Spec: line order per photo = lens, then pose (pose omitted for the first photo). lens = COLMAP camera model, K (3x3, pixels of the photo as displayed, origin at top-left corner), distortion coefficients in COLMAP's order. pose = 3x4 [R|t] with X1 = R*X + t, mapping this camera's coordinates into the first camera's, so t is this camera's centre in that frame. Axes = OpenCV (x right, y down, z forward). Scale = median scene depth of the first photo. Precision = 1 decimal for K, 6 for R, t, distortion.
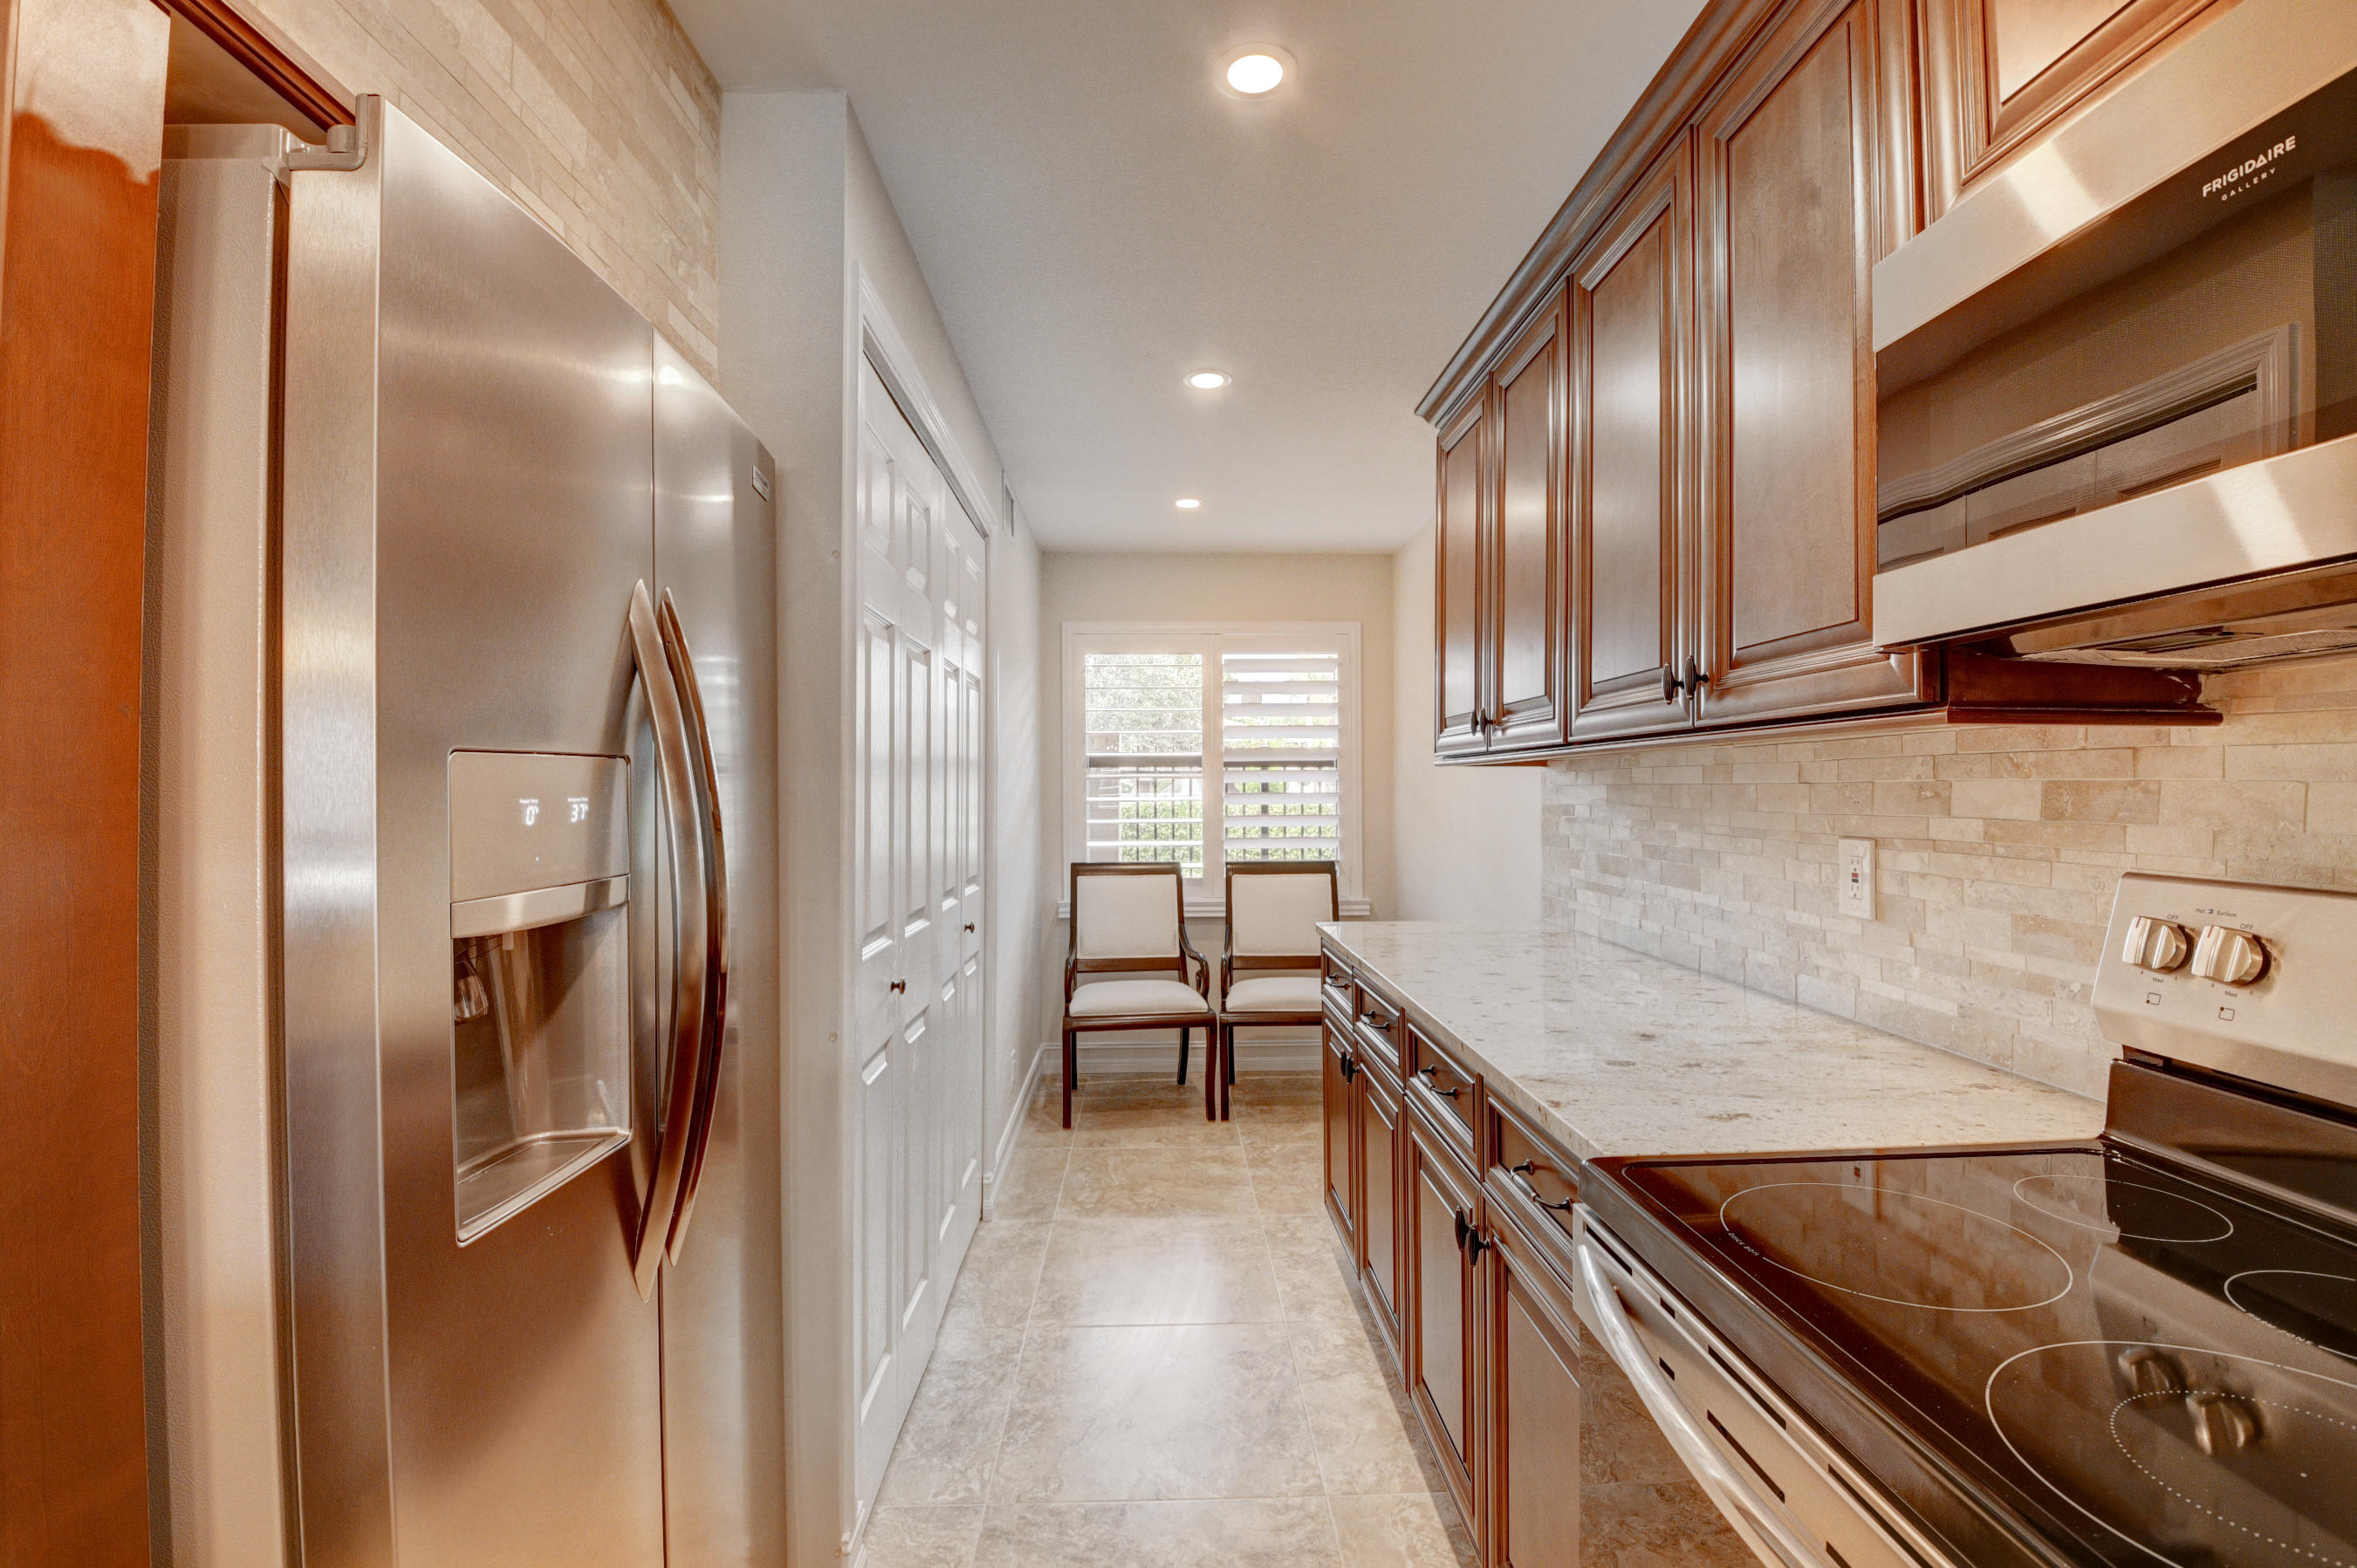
lens RADIAL K [[1037.4, 0, 1178.5], [0, 1037.4, 784.0], [0, 0, 1]] dist [0.017170, -0.033887]
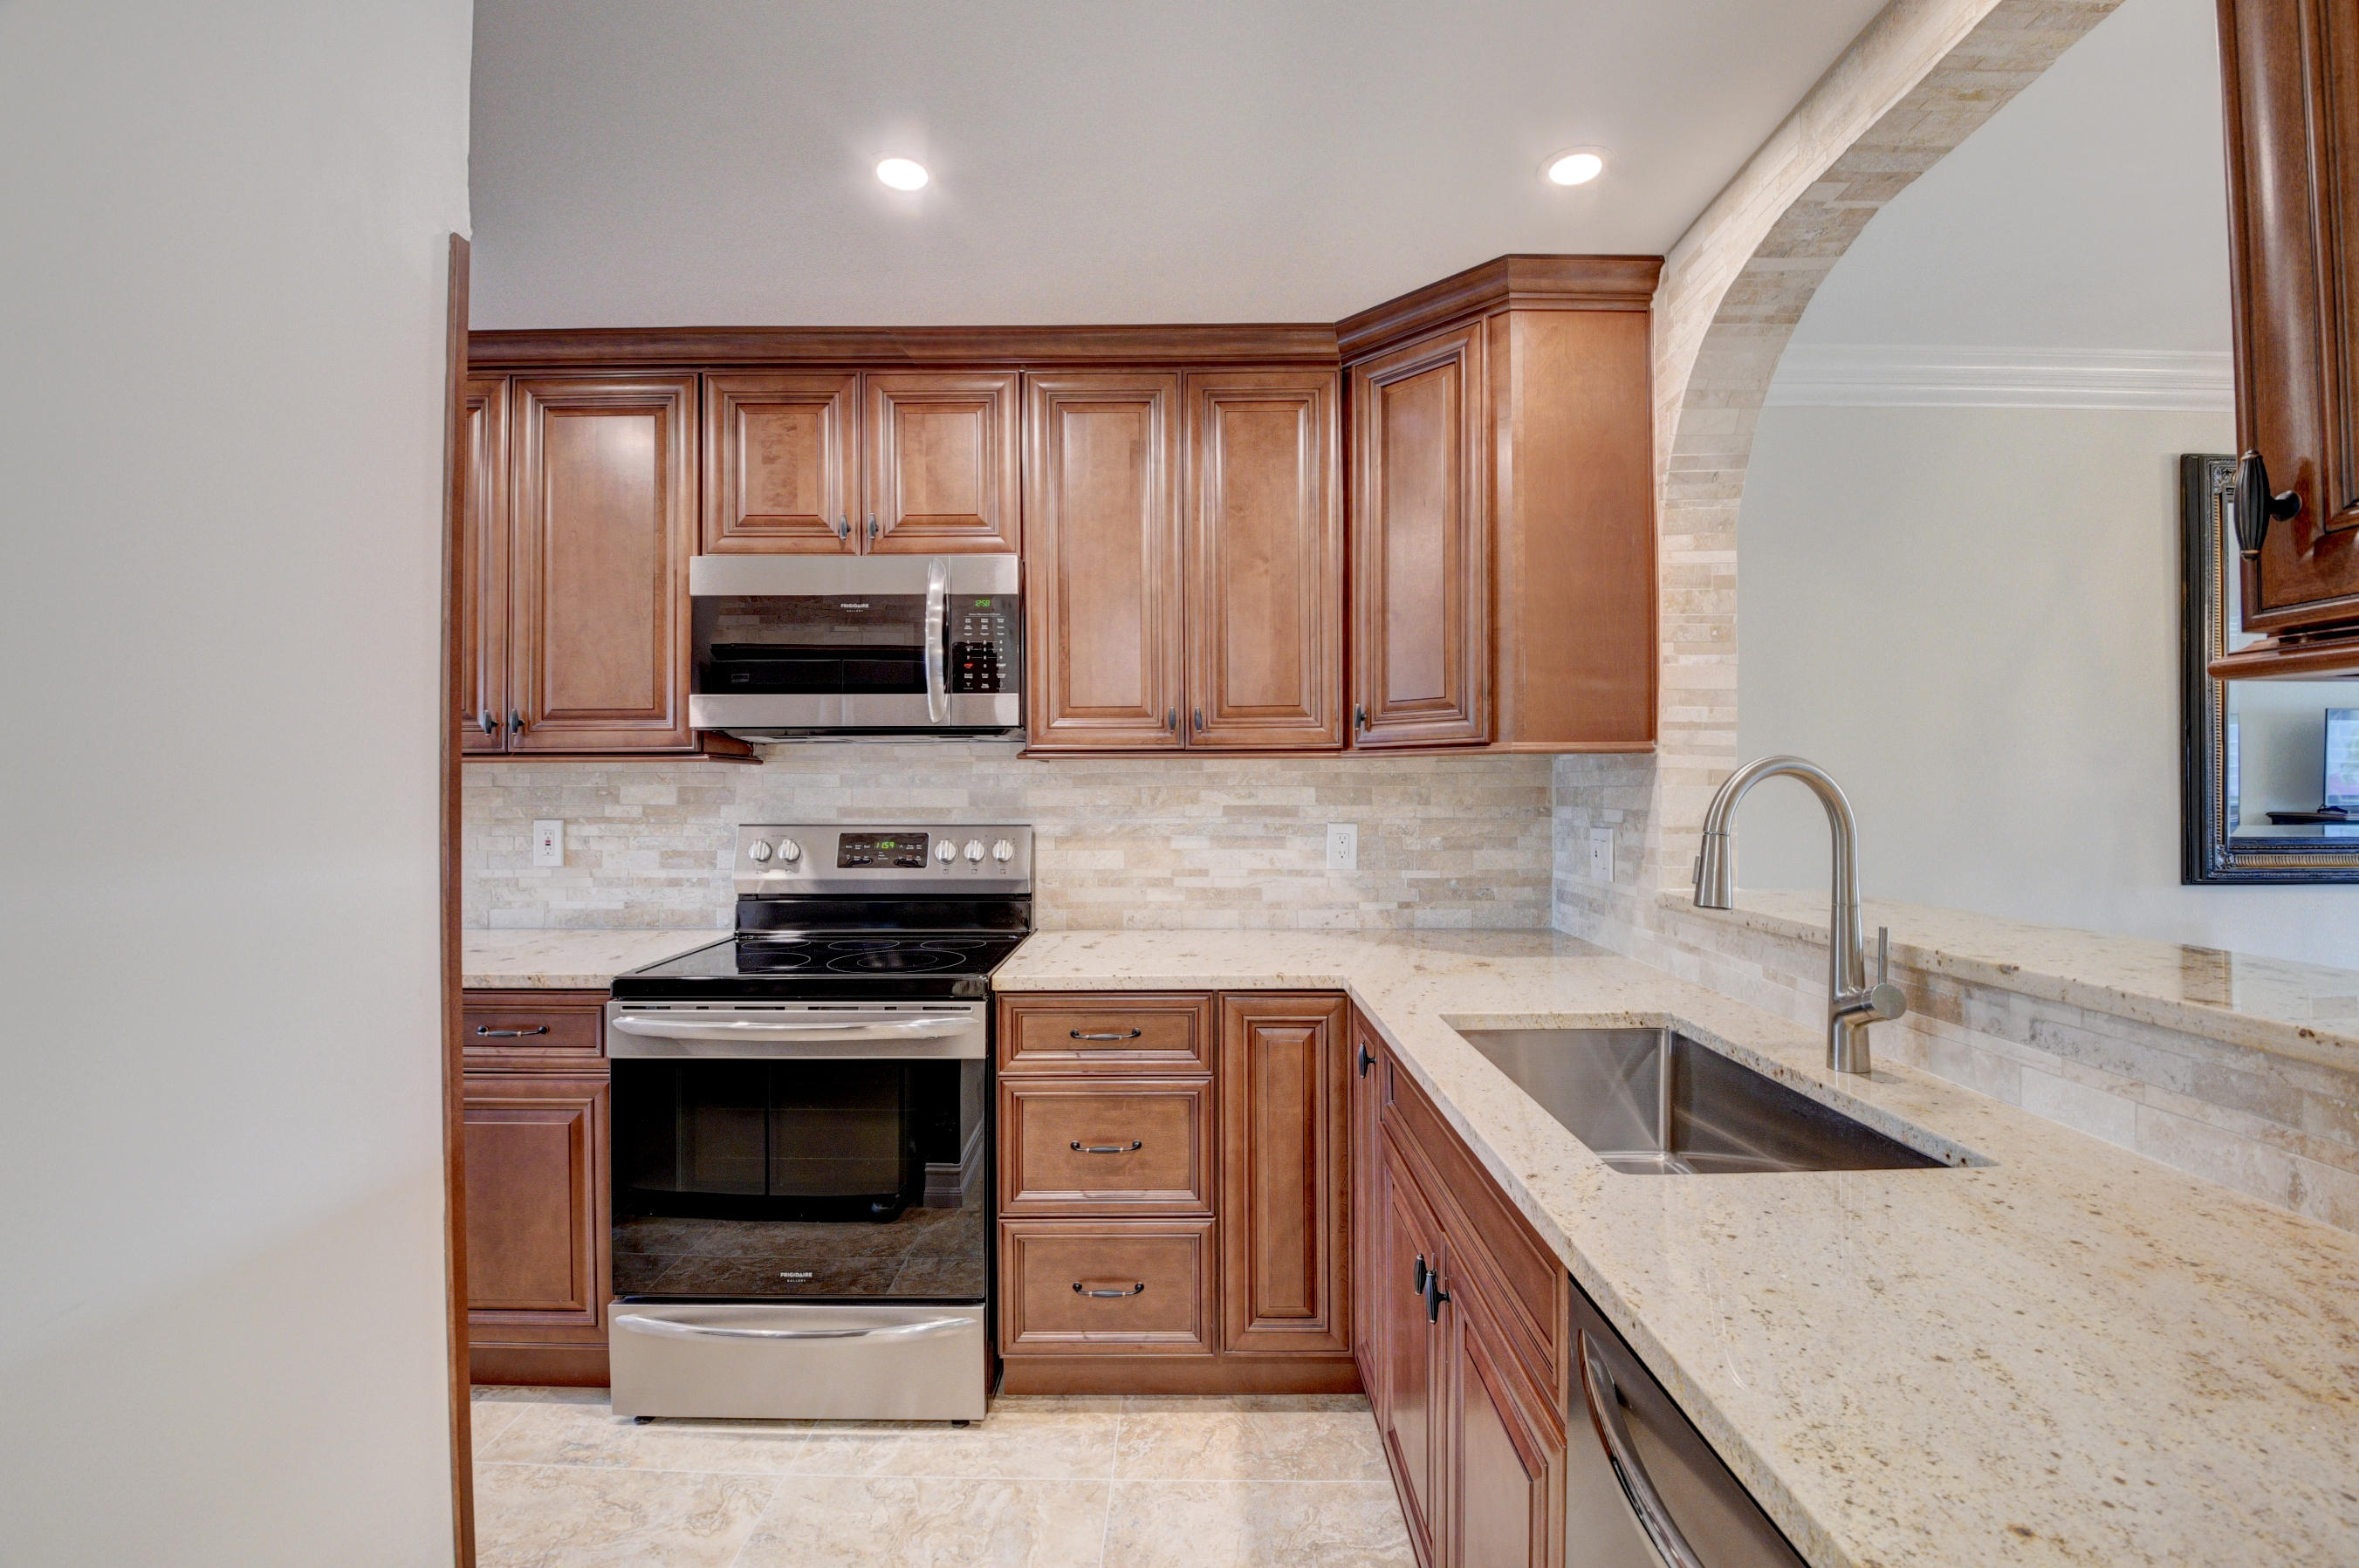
lens RADIAL K [[1039.5, 0, 1189.0], [0, 1039.5, 782.1], [0, 0, 1]] dist [0.014026, -0.023163]
pose [[0.039220, 0.006965, 0.999206, -0.670903], [-0.001865, 0.999974, -0.006897, 0.000561], [-0.999229, -0.001593, 0.039232, -0.074913]]
